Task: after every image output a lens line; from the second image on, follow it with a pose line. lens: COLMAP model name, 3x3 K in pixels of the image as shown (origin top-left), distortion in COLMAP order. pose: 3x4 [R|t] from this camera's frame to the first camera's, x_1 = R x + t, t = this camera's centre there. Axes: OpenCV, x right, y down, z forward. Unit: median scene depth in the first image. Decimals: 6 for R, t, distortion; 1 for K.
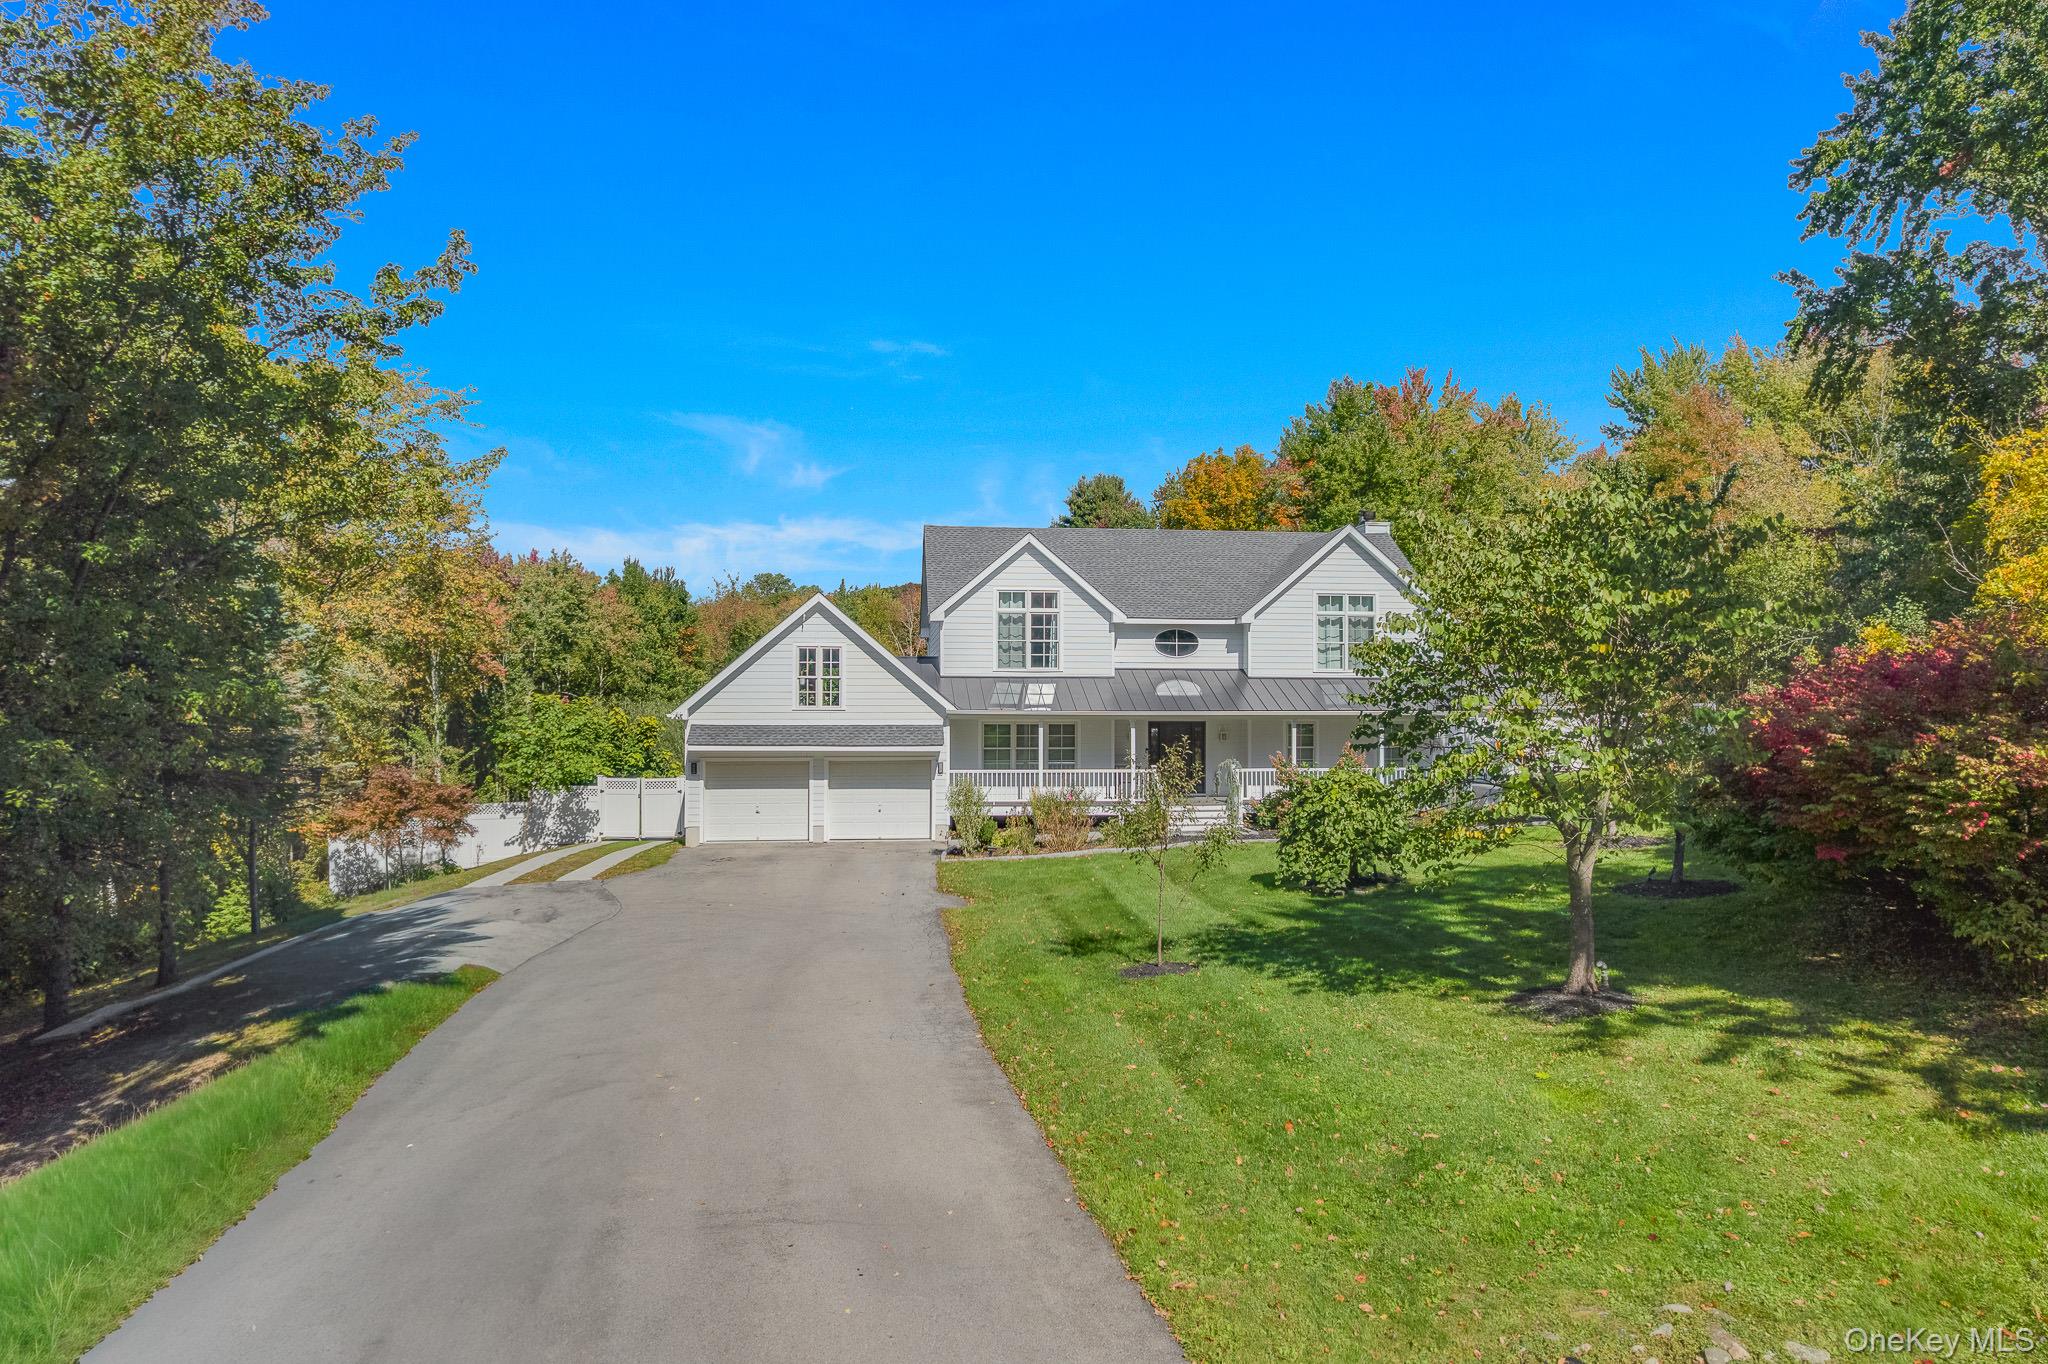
lens RADIAL K [[1328.4, 0, 1046.1], [0, 1328.4, 688.6], [0, 0, 1]] dist [-0.047664, 0.039588]
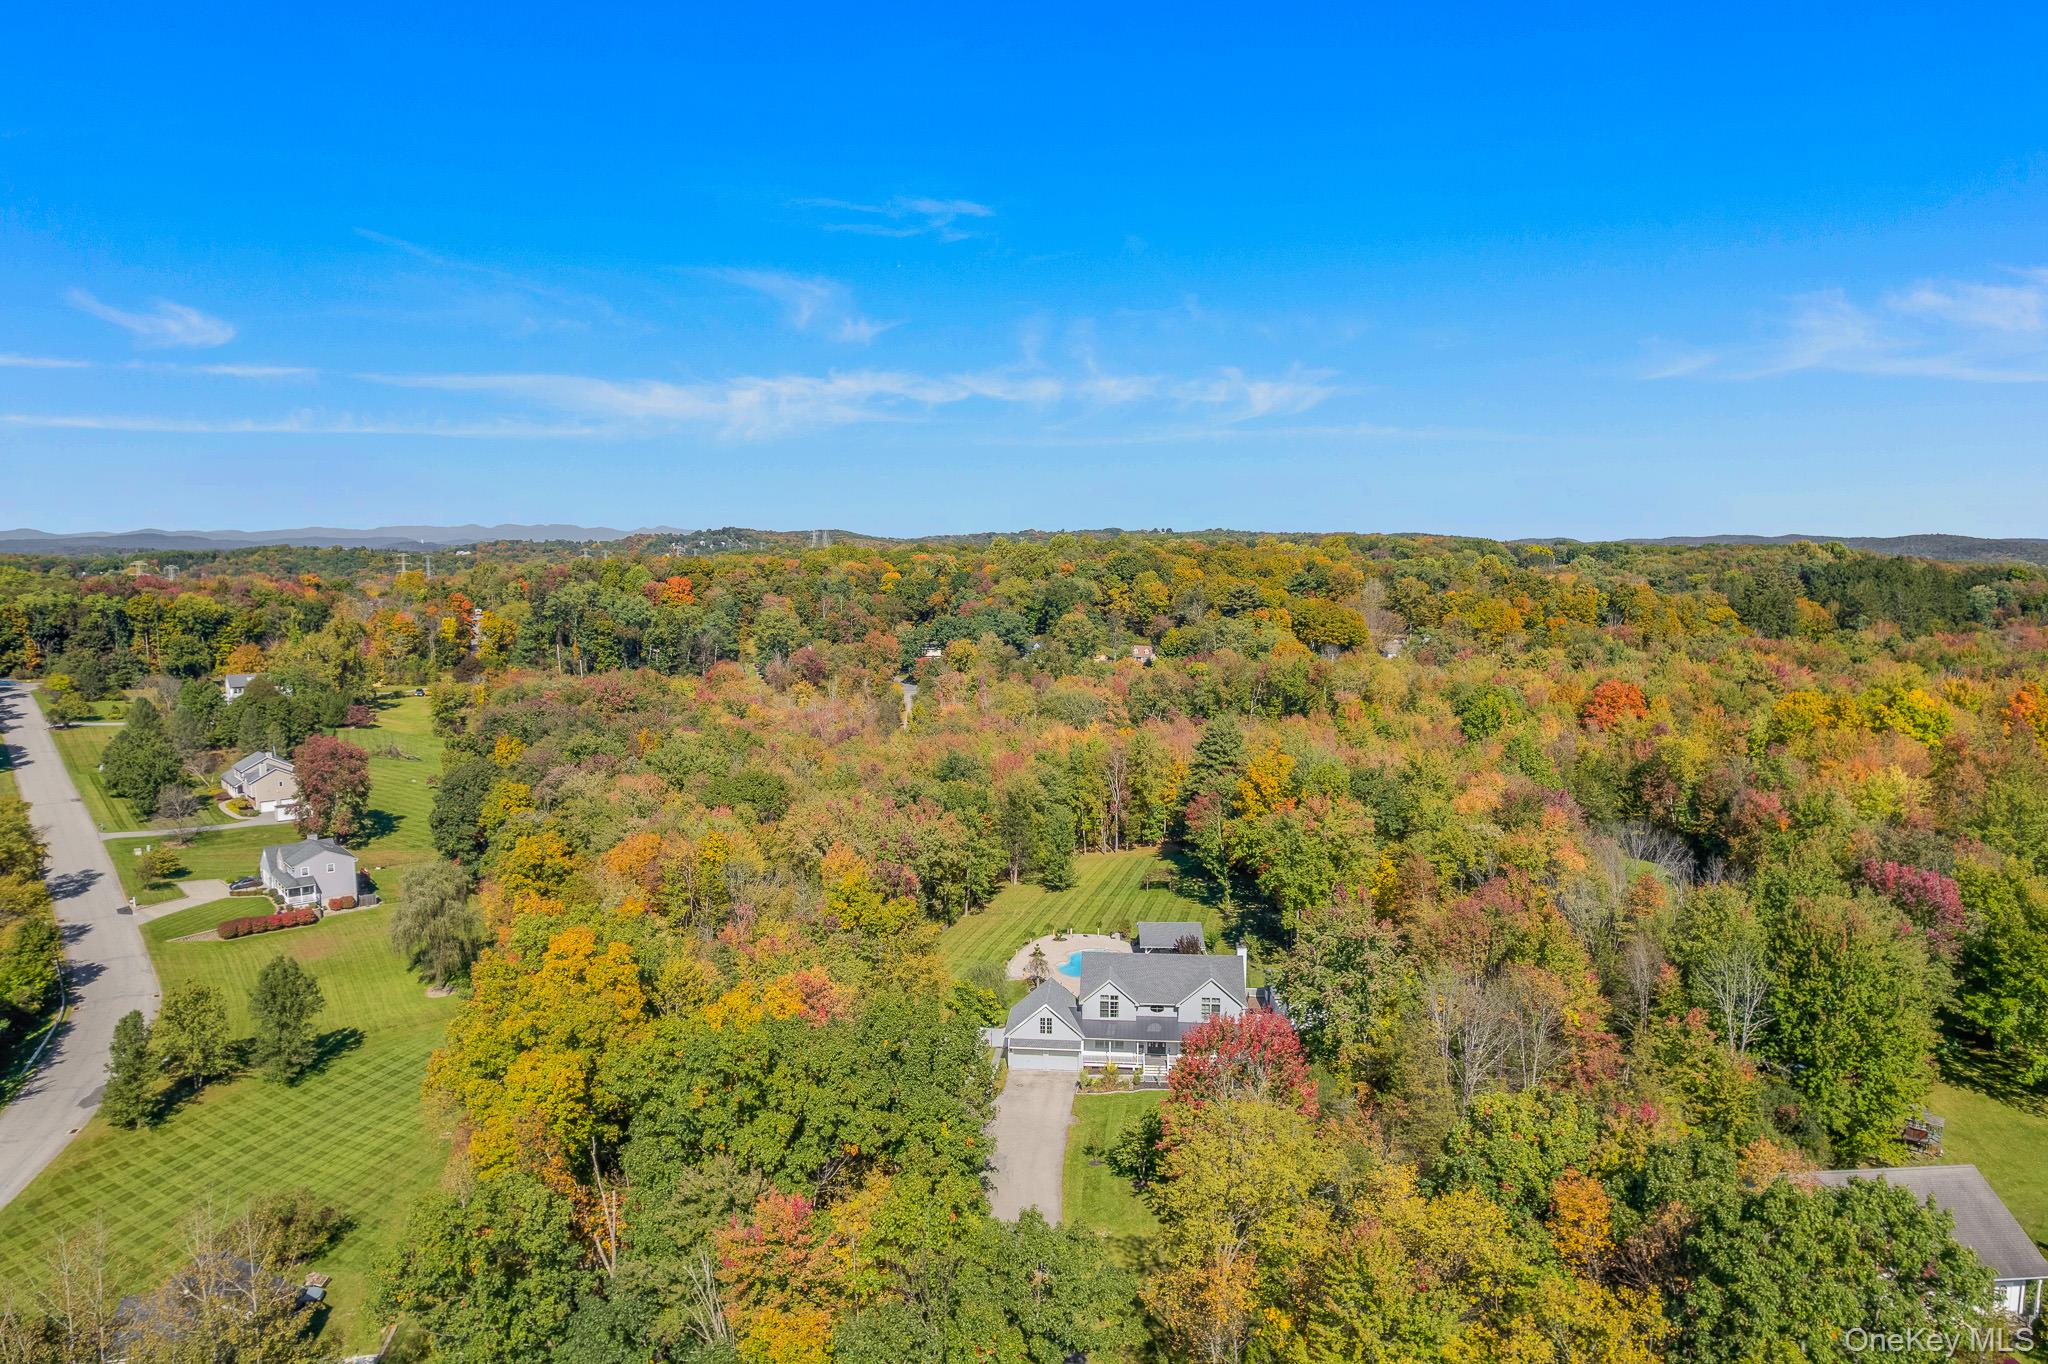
lens RADIAL K [[1328.4, 0, 1046.1], [0, 1328.4, 688.6], [0, 0, 1]] dist [-0.047664, 0.039588]
pose [[0.999675, 0.010291, -0.023331, -0.098783], [-0.006489, 0.987492, 0.157538, -1.281904], [0.024660, -0.157336, 0.987237, -1.988555]]
